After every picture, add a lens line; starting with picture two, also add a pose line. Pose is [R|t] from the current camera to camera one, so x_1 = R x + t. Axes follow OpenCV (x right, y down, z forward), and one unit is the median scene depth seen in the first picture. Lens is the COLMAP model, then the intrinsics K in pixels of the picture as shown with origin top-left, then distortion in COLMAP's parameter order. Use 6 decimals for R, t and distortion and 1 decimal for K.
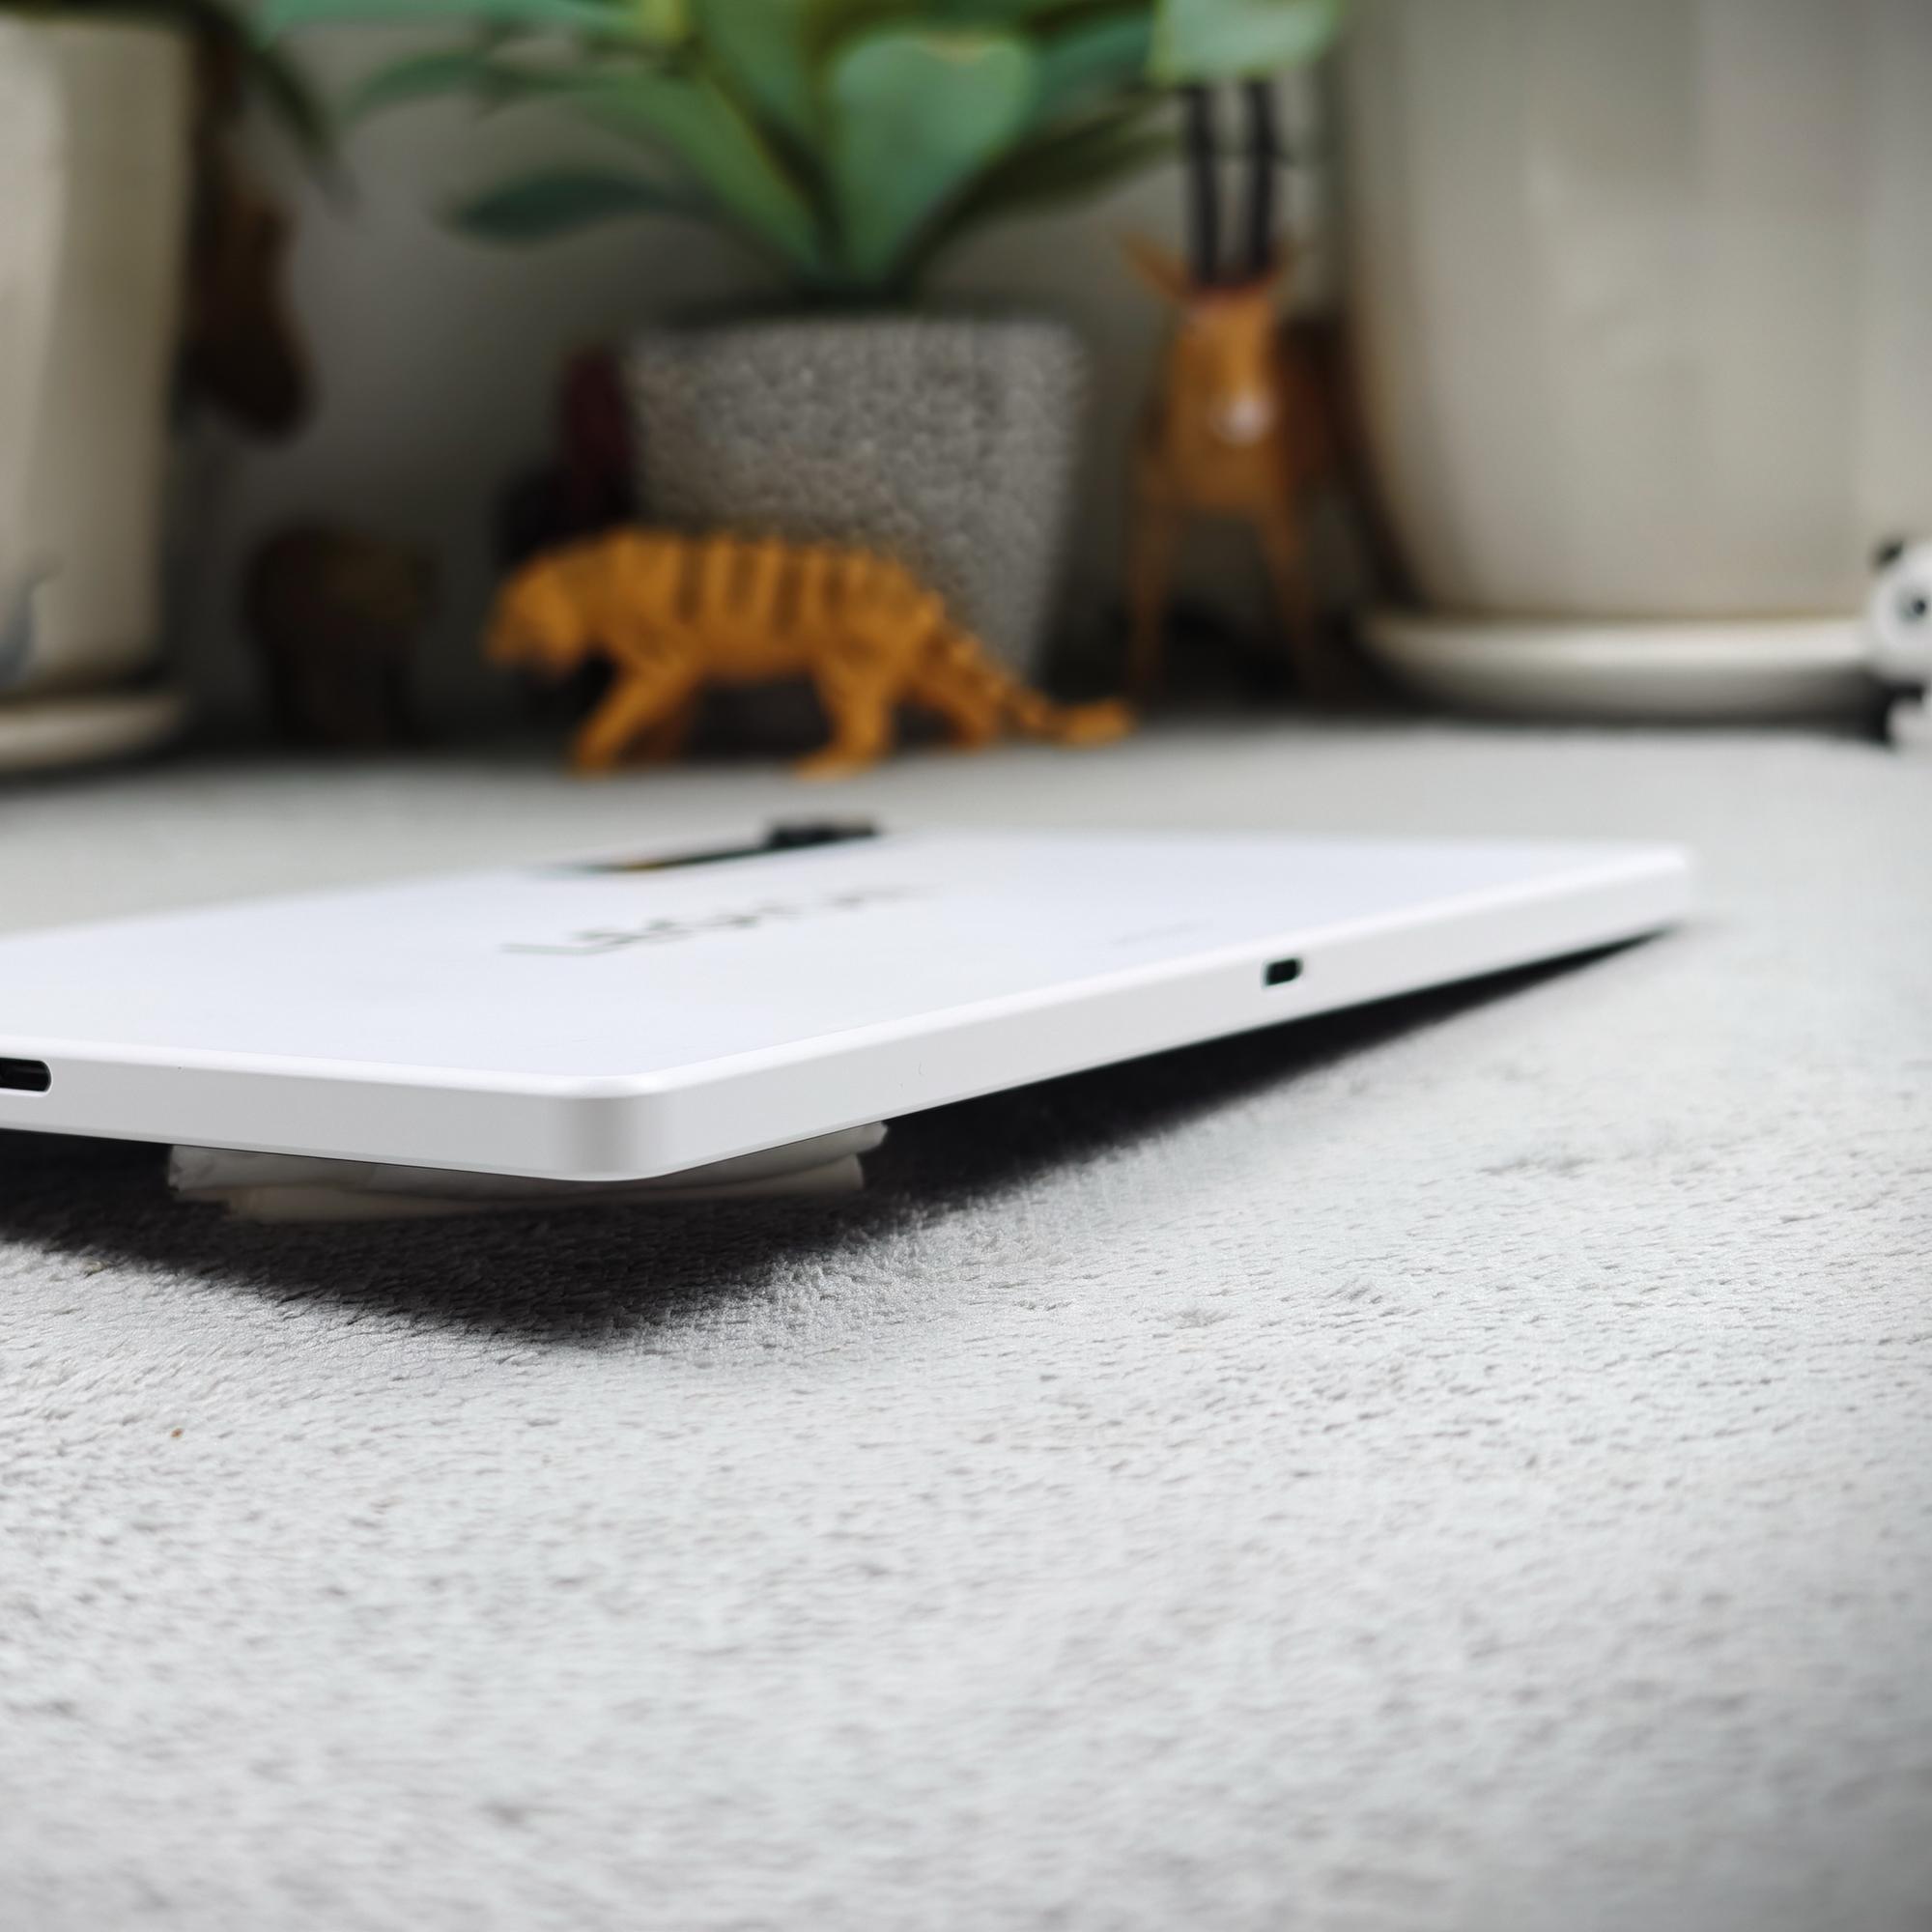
lens RADIAL K [[4470.0, 0, 882.8], [0, 4470.0, 967.0], [0, 0, 1]] dist [0.006459, -0.075090]
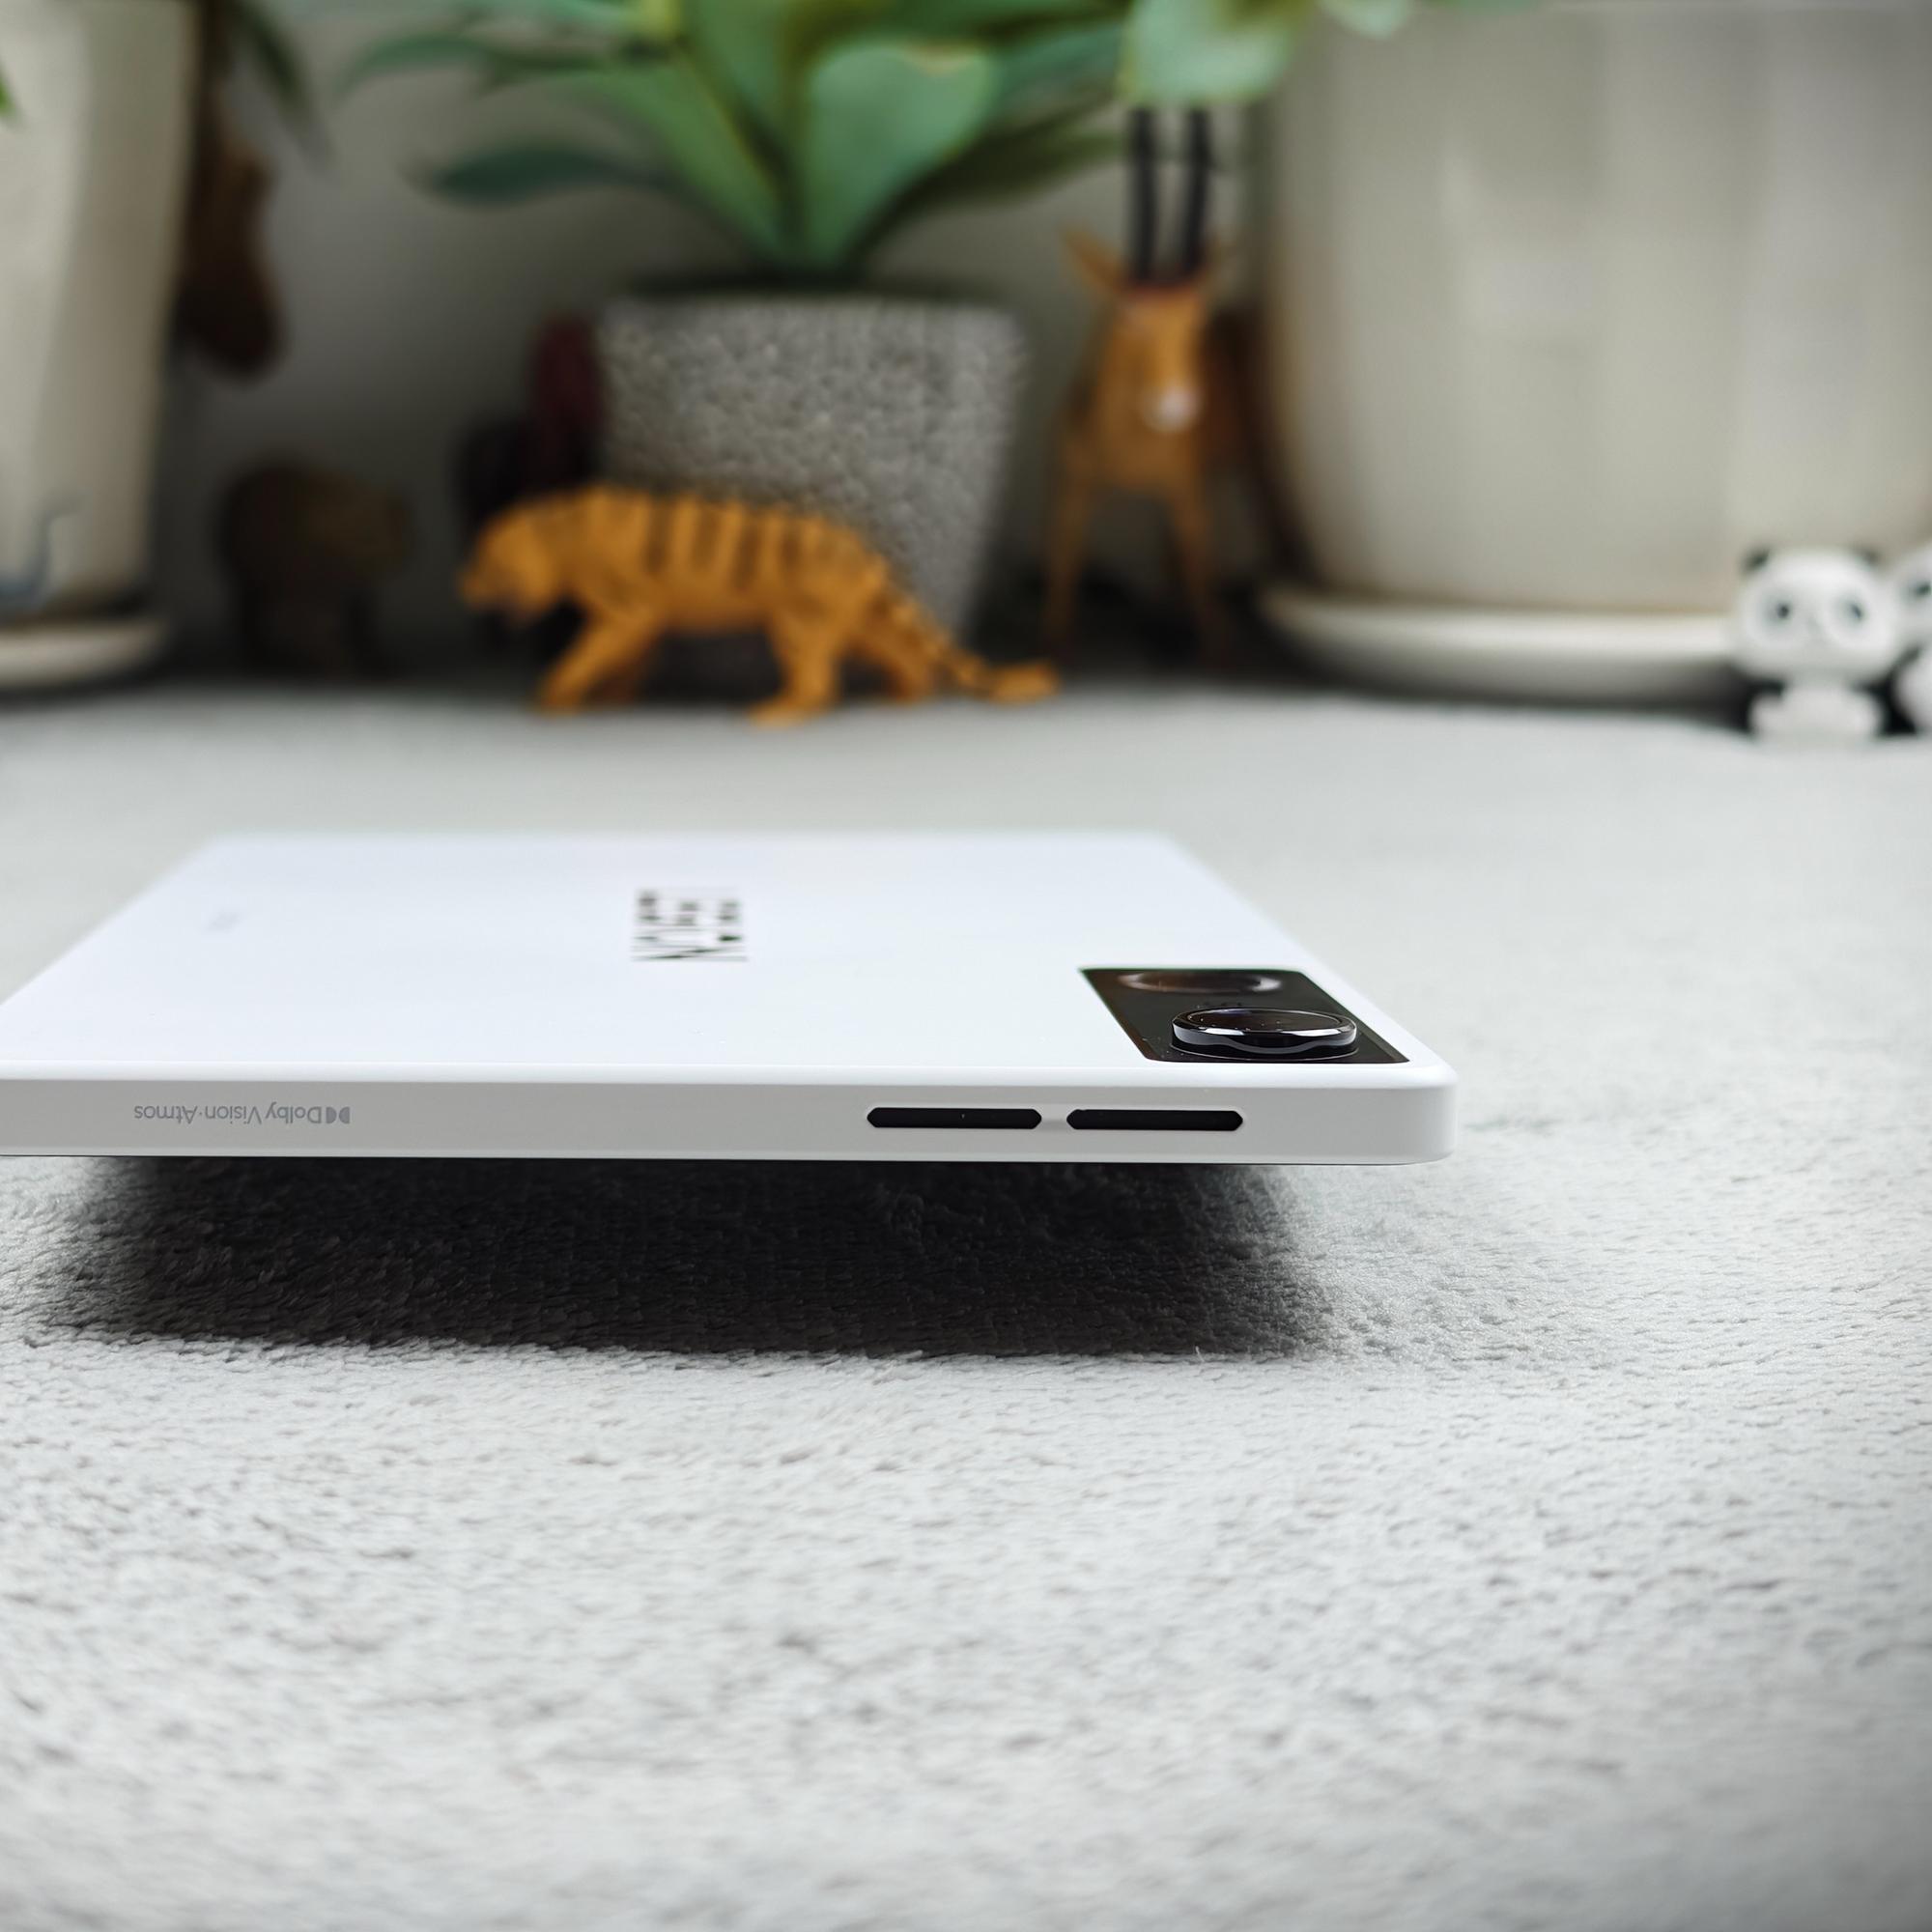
lens RADIAL K [[4451.2, 0, 966.0], [0, 4451.2, 966.0], [0, 0, 1]] dist [-0.016058, -0.025268]
pose [[0.996285, 0.035030, 0.078670, -0.095498], [-0.036851, 0.999083, 0.021808, -0.017967], [-0.077834, -0.024627, 0.996662, -0.146376]]
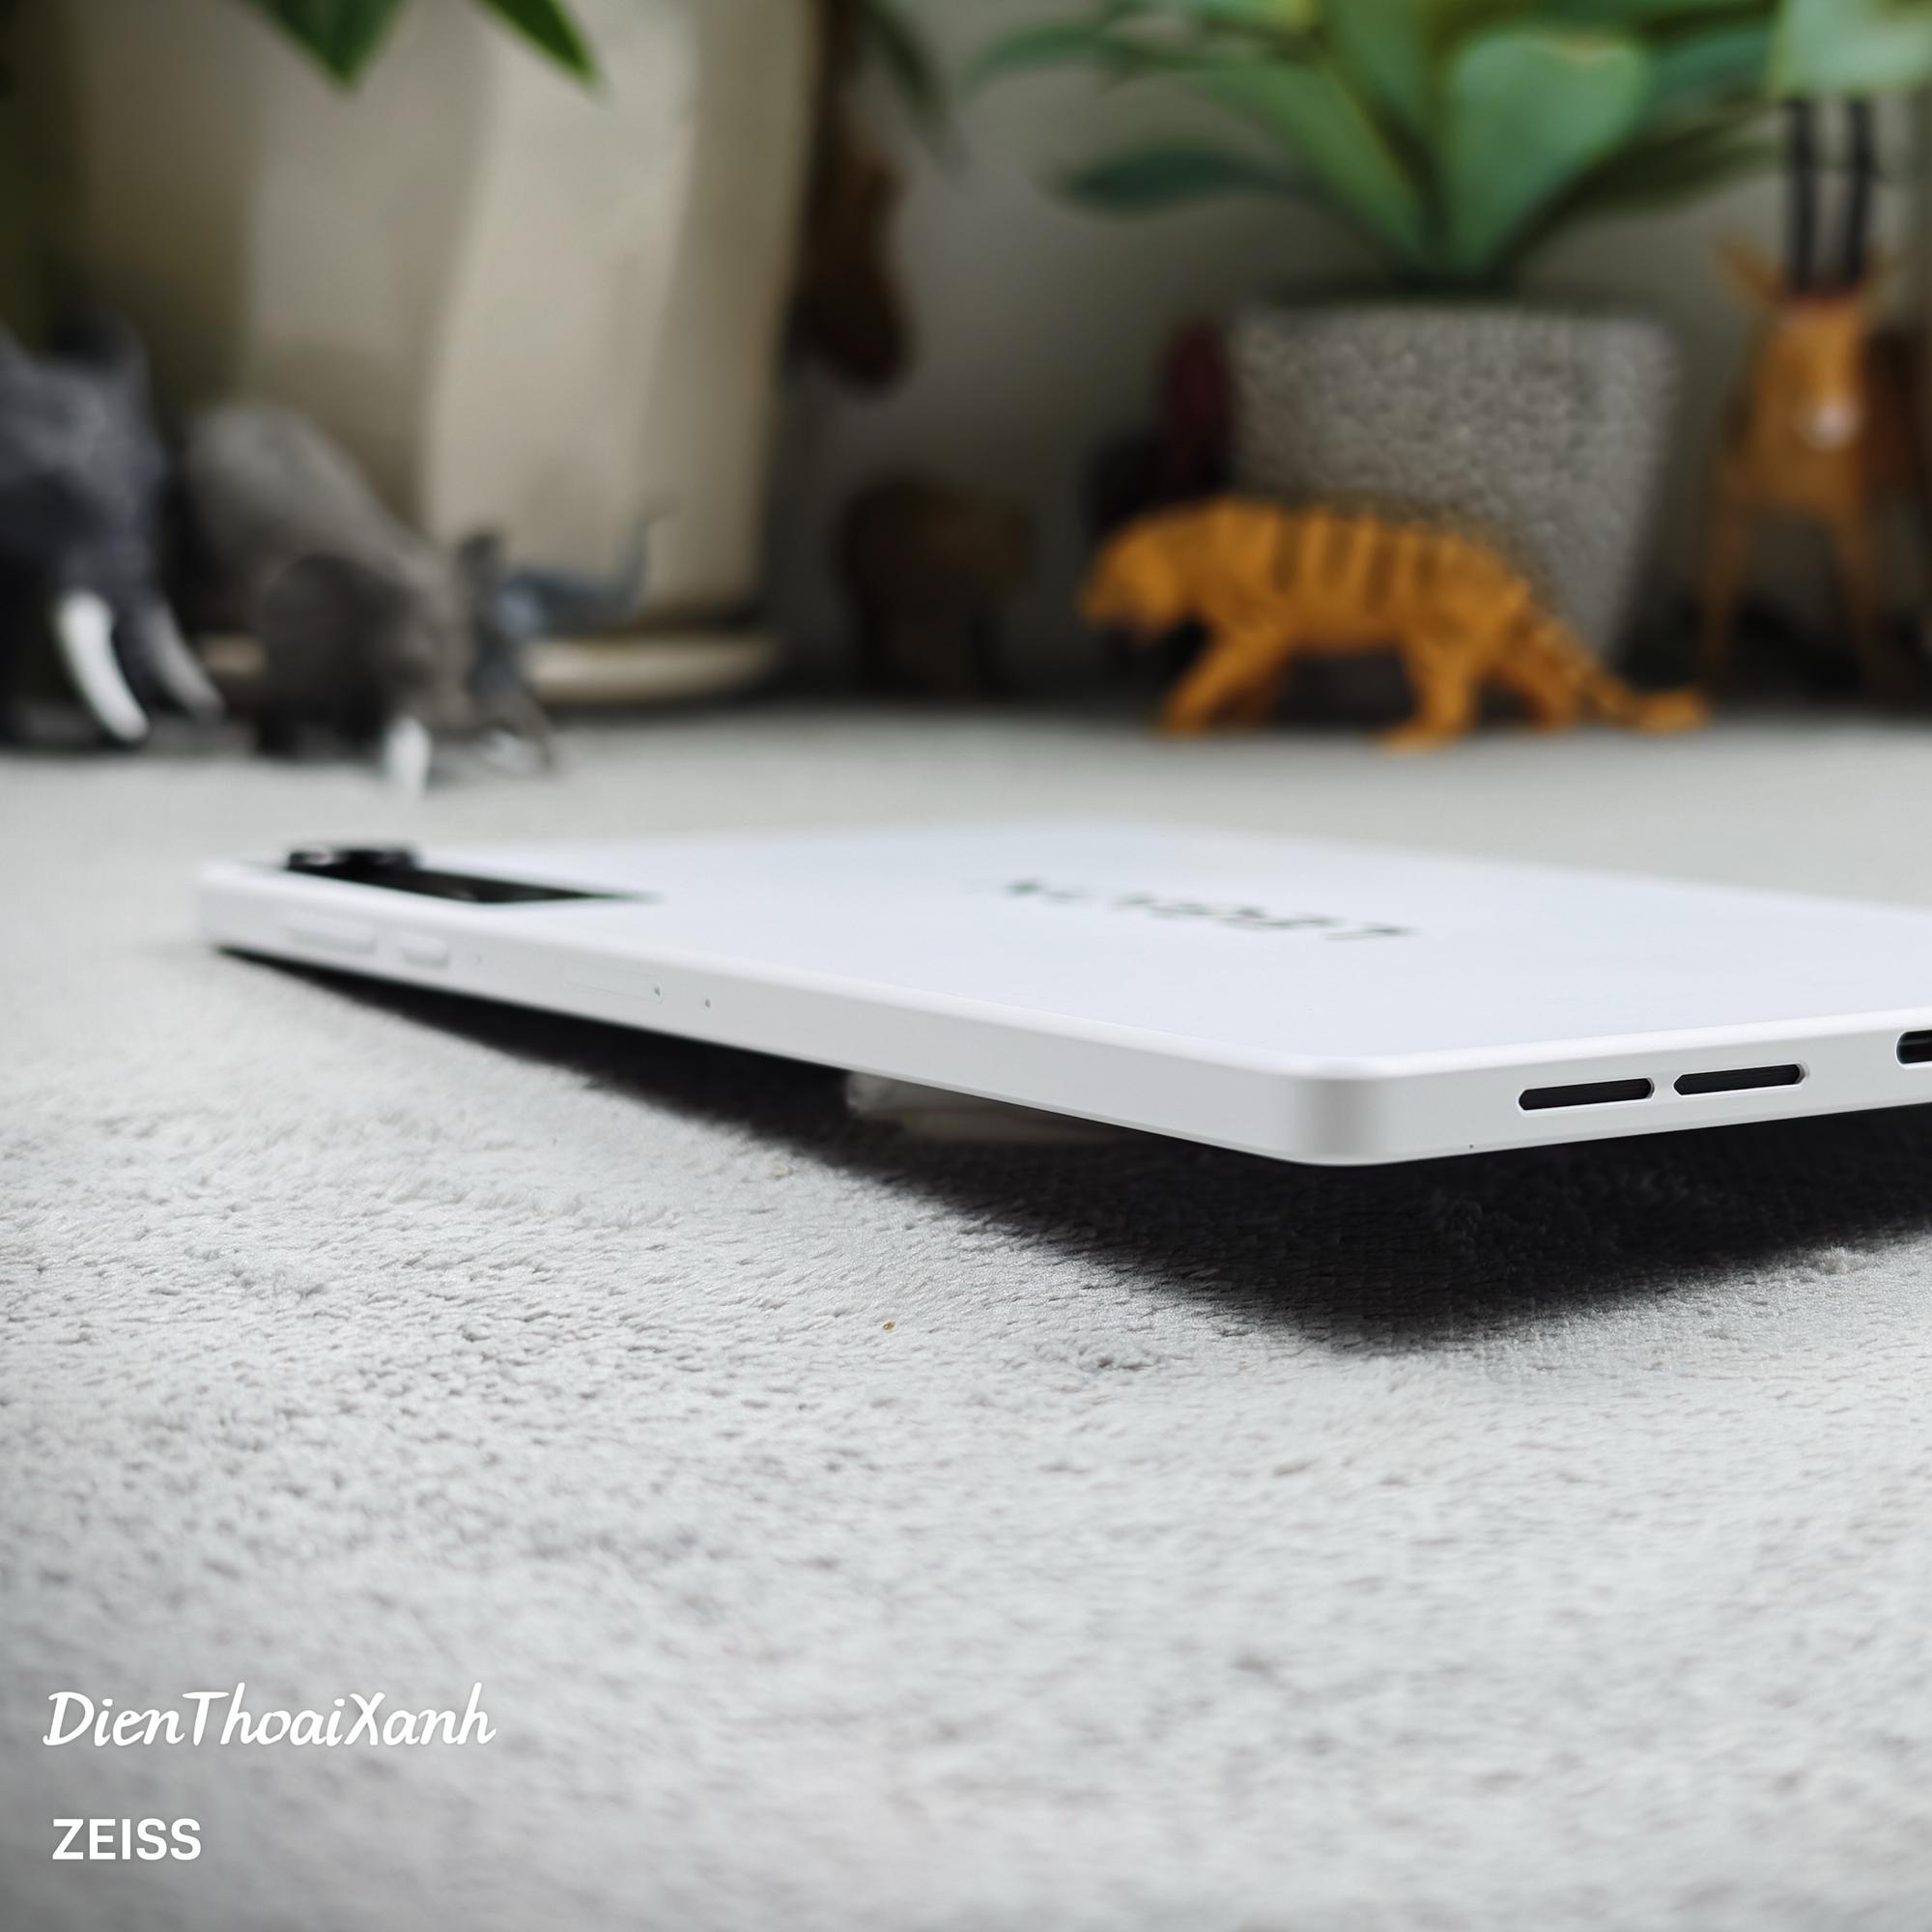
lens RADIAL K [[4461.6, 0, 1532.1], [0, 4461.6, 965.5], [0, 0, 1]] dist [0.021272, -0.310356]
pose [[0.997908, 0.048821, 0.042378, -0.049078], [-0.048870, 0.998805, 0.000121, 0.010467], [-0.042322, -0.002192, 0.999102, -0.050889]]
